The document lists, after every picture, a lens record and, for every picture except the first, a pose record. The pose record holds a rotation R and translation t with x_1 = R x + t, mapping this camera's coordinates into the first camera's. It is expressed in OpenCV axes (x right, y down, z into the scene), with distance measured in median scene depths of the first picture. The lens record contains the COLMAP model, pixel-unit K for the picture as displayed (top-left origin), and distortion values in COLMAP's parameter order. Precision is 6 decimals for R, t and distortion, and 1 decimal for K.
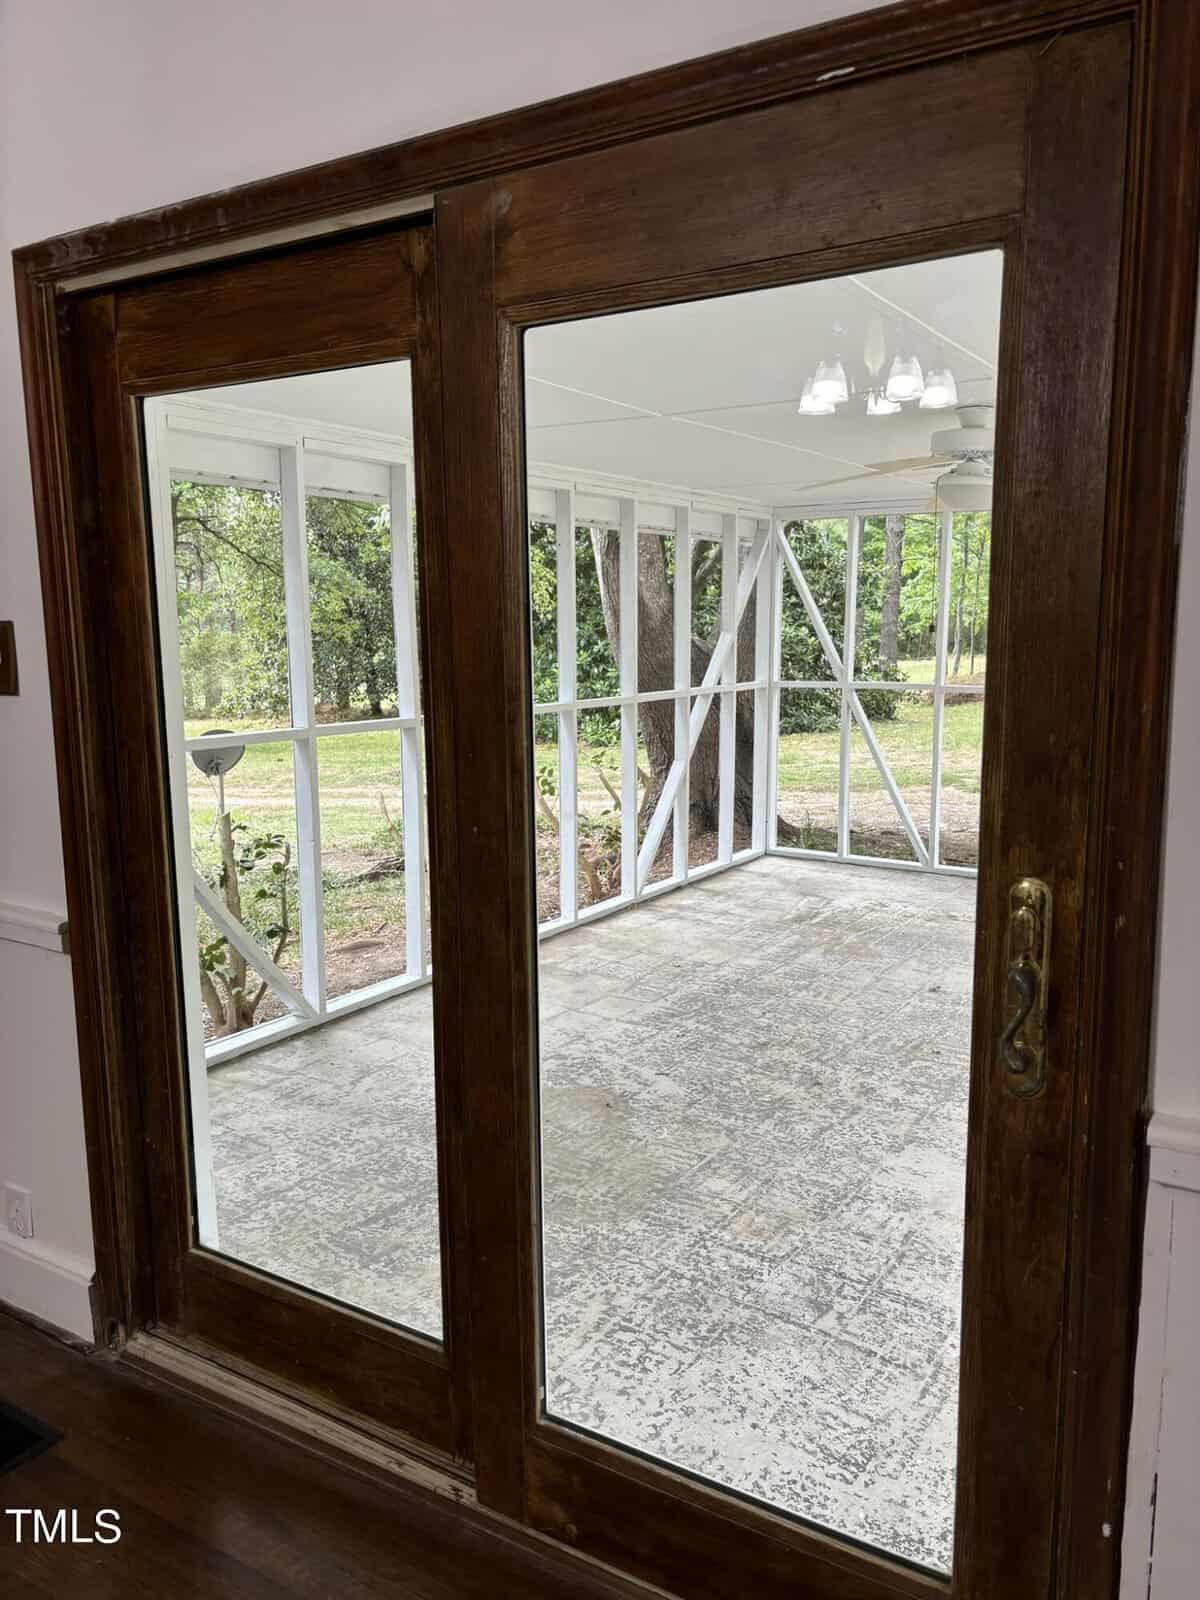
lens RADIAL K [[1195.5, 0, 604.1], [0, 1195.5, 801.6], [0, 0, 1]] dist [0.086658, -0.005649]
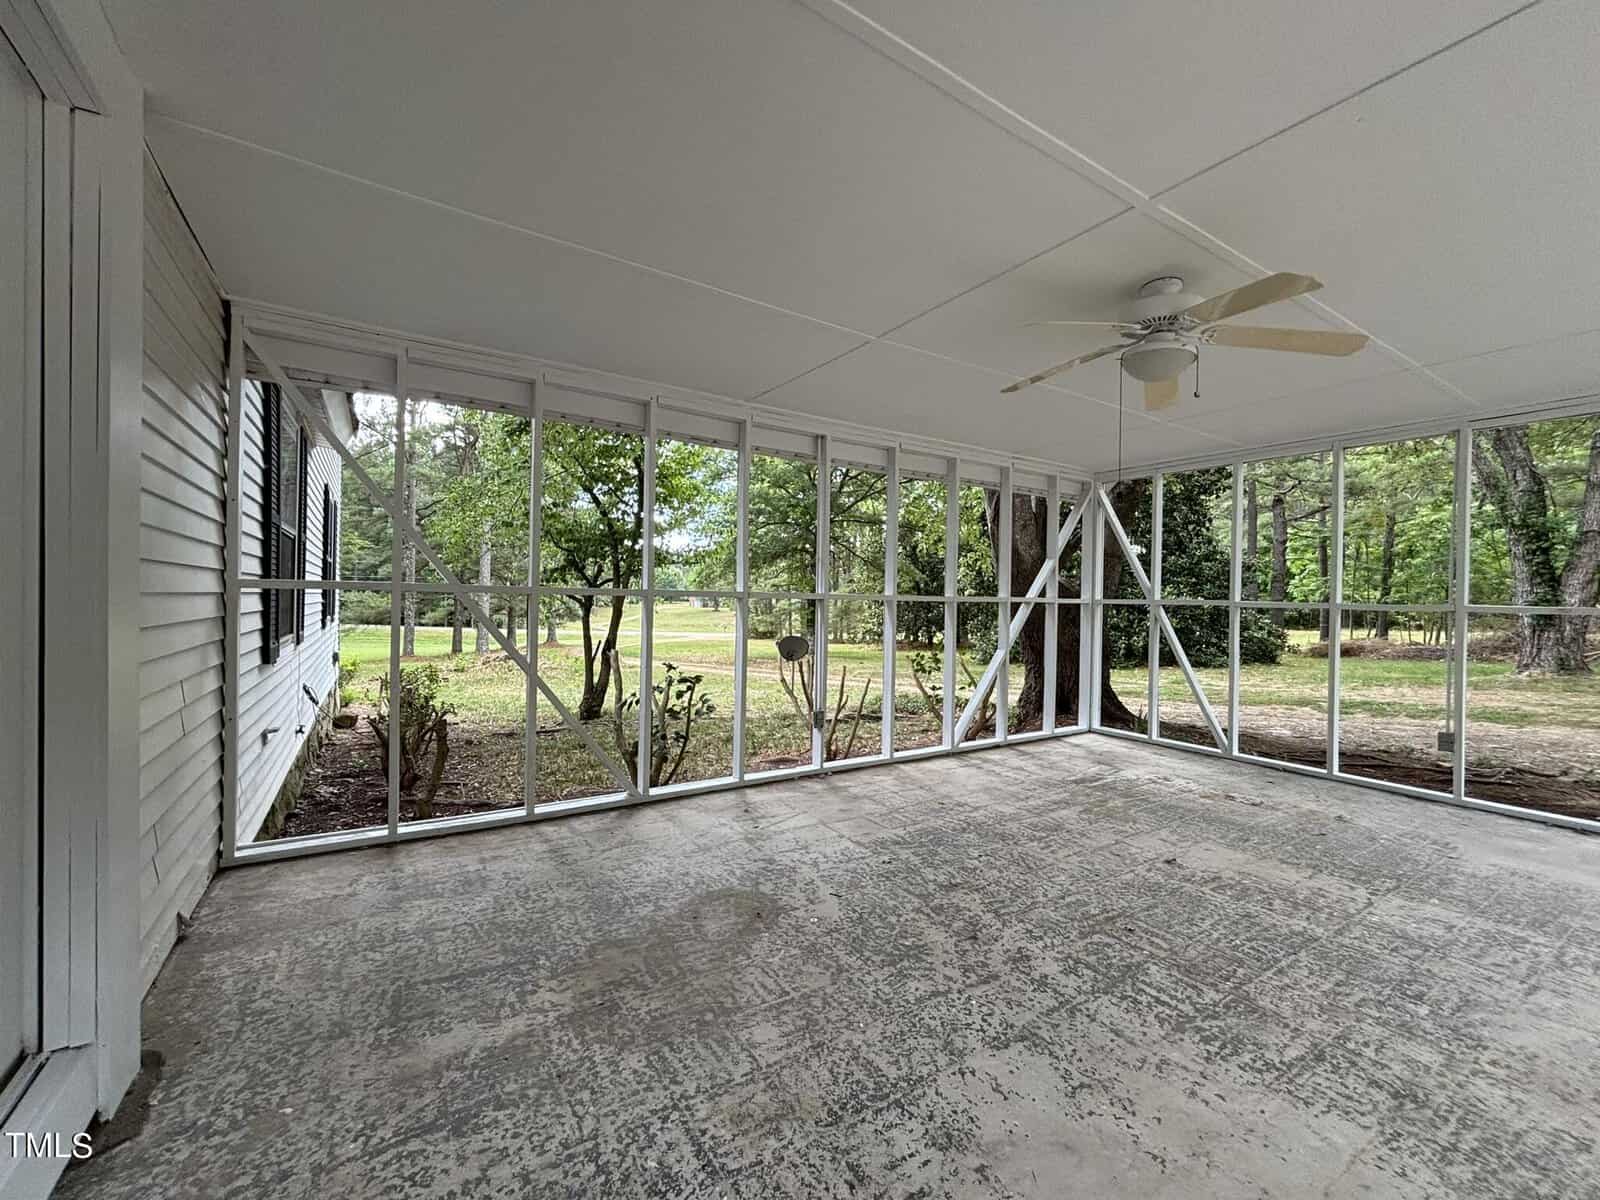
lens RADIAL K [[638.7, 0, 797.0], [0, 638.7, 598.9], [0, 0, 1]] dist [-0.003085, 0.000288]
pose [[0.907300, 0.018509, -0.420076, 0.187315], [-0.082584, 0.987417, -0.134861, 0.029948], [0.412294, 0.157051, 0.897412, 0.305711]]
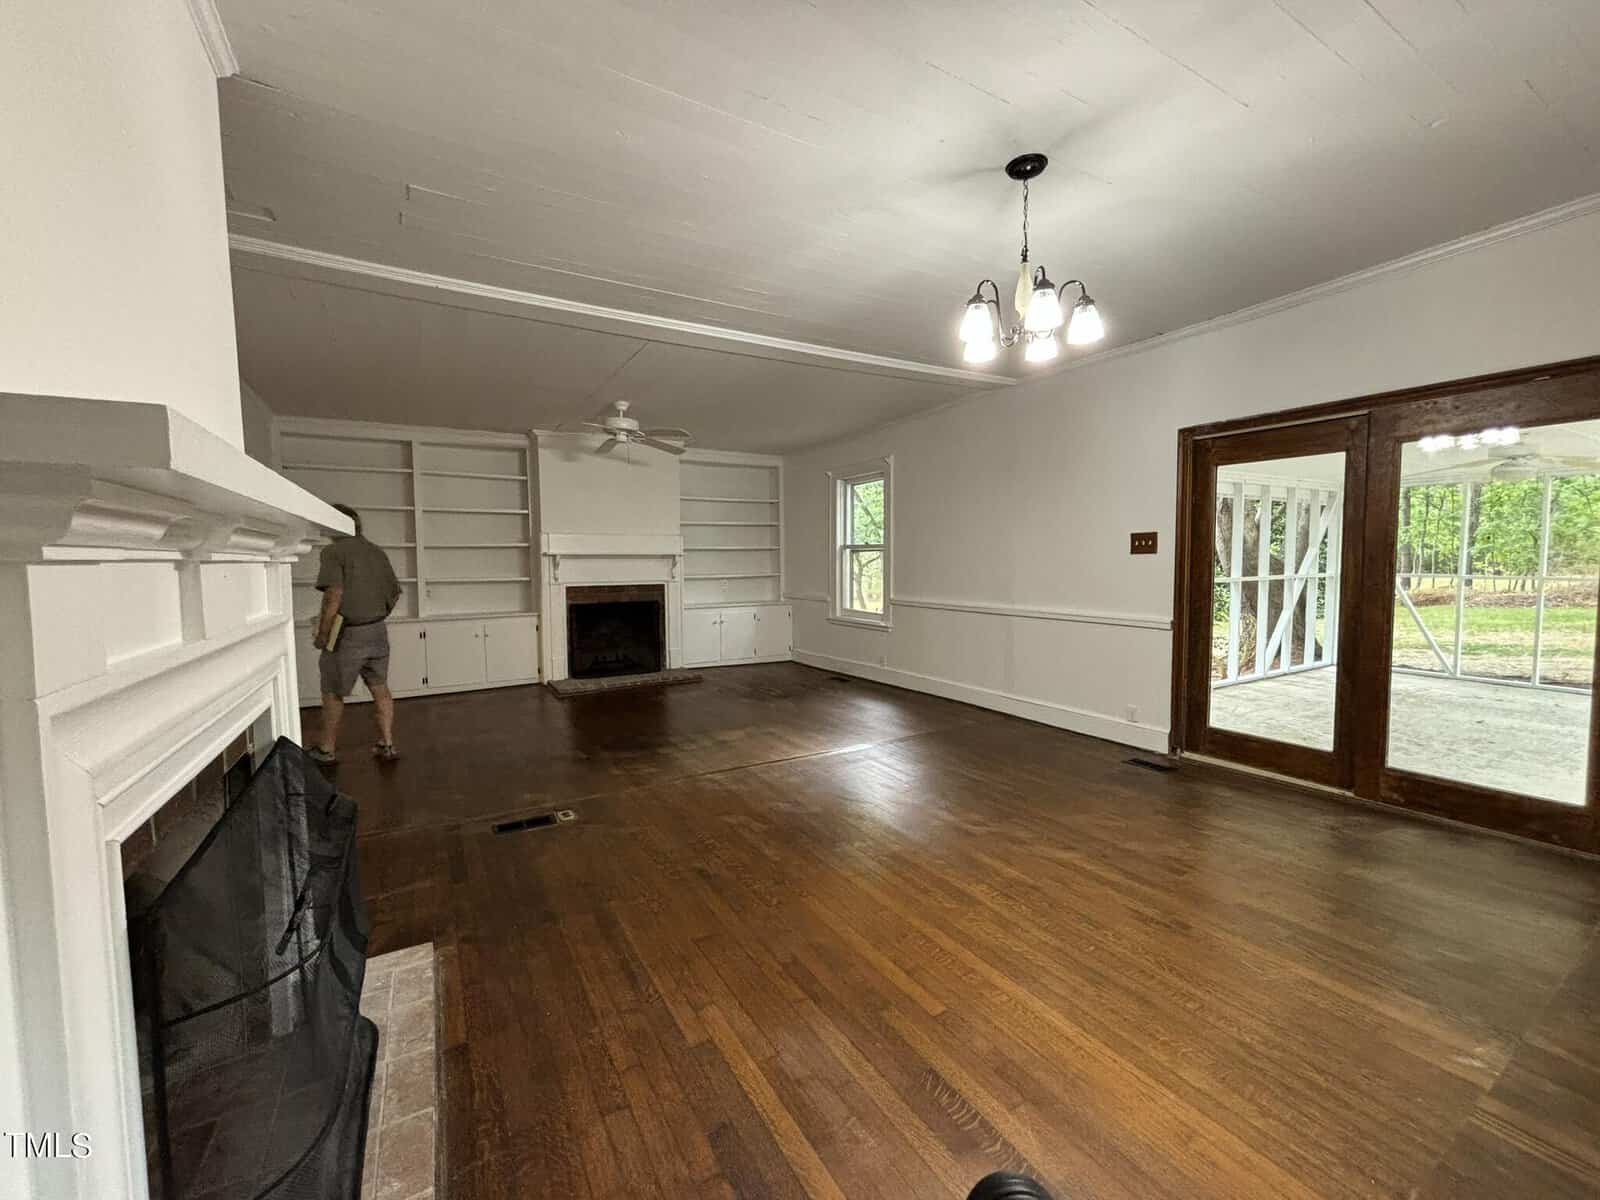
lens RADIAL K [[638.7, 0, 793.4], [0, 638.7, 598.1], [0, 0, 1]] dist [-0.003085, 0.000288]
pose [[0.884851, 0.024212, -0.465244, -0.207967], [-0.063495, 0.995597, -0.068950, 0.085082], [0.461527, 0.090551, 0.882493, -0.391153]]
